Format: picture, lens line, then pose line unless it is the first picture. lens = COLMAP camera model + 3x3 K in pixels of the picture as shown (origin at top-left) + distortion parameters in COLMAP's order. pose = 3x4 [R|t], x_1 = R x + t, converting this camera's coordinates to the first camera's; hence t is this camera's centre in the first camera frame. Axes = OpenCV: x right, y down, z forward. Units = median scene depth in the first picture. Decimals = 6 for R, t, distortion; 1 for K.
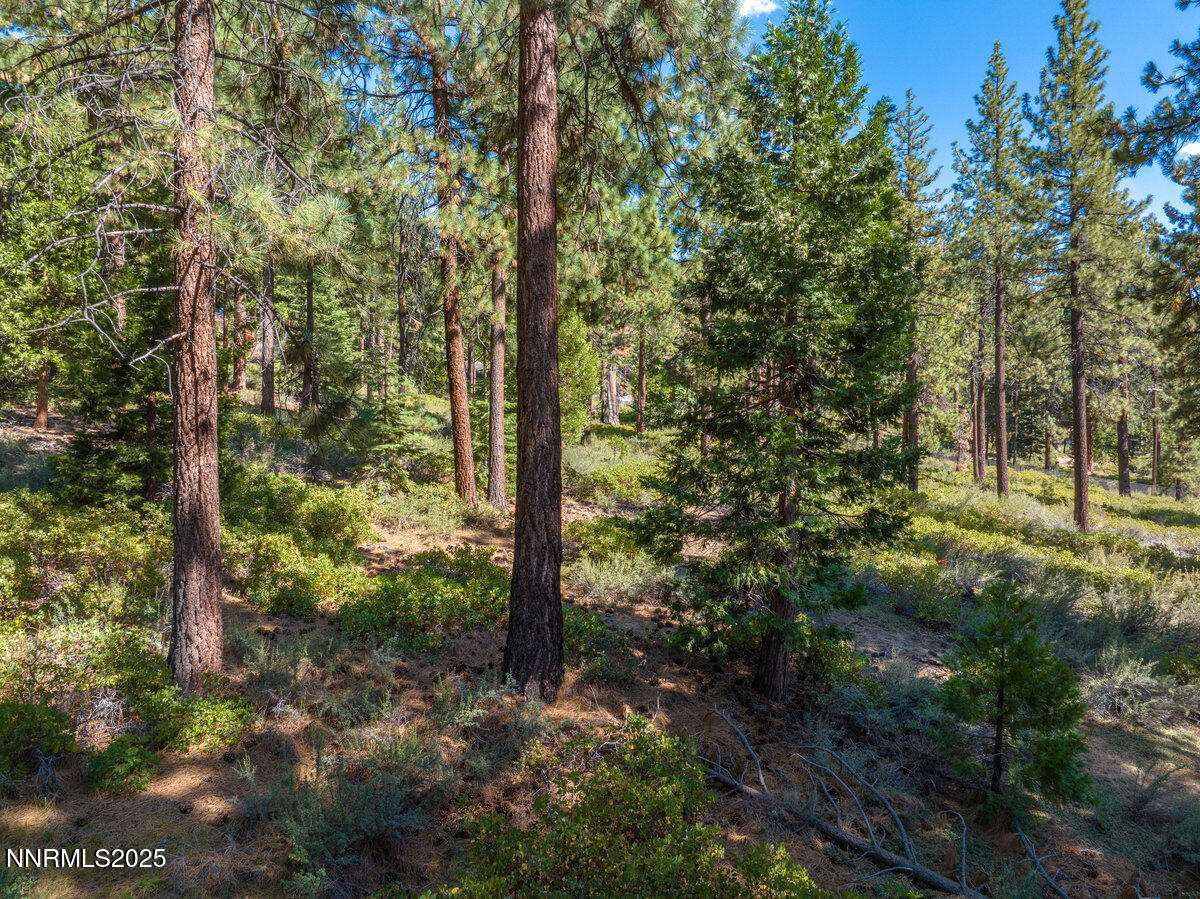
lens RADIAL K [[844.9, 0, 601.2], [0, 844.9, 444.6], [0, 0, 1]] dist [-0.046192, 0.012179]
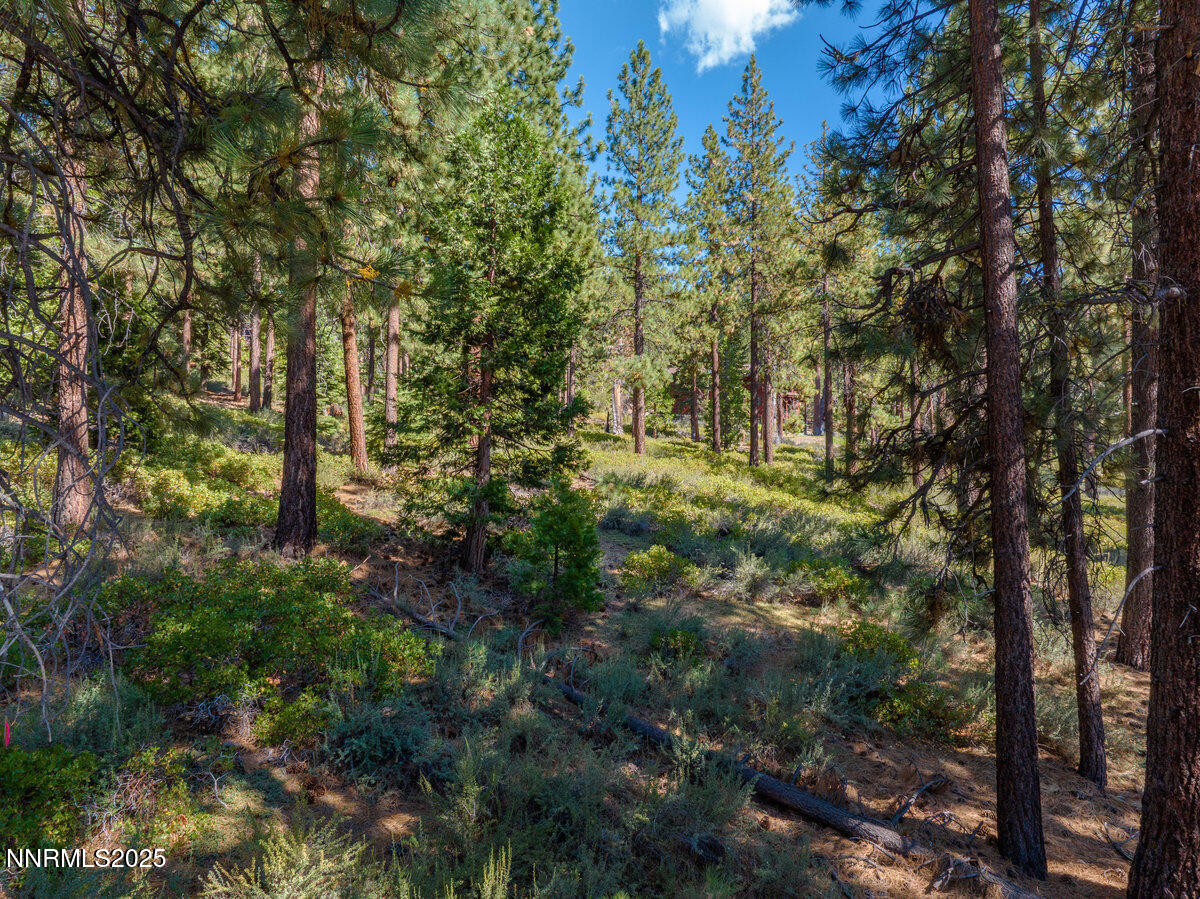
lens RADIAL K [[844.9, 0, 598.9], [0, 844.9, 454.2], [0, 0, 1]] dist [-0.046192, 0.012179]
pose [[0.996661, -0.001376, -0.081643, 0.465411], [0.000099, 0.999878, -0.015644, 0.104978], [0.081655, 0.015583, 0.996539, -0.370135]]
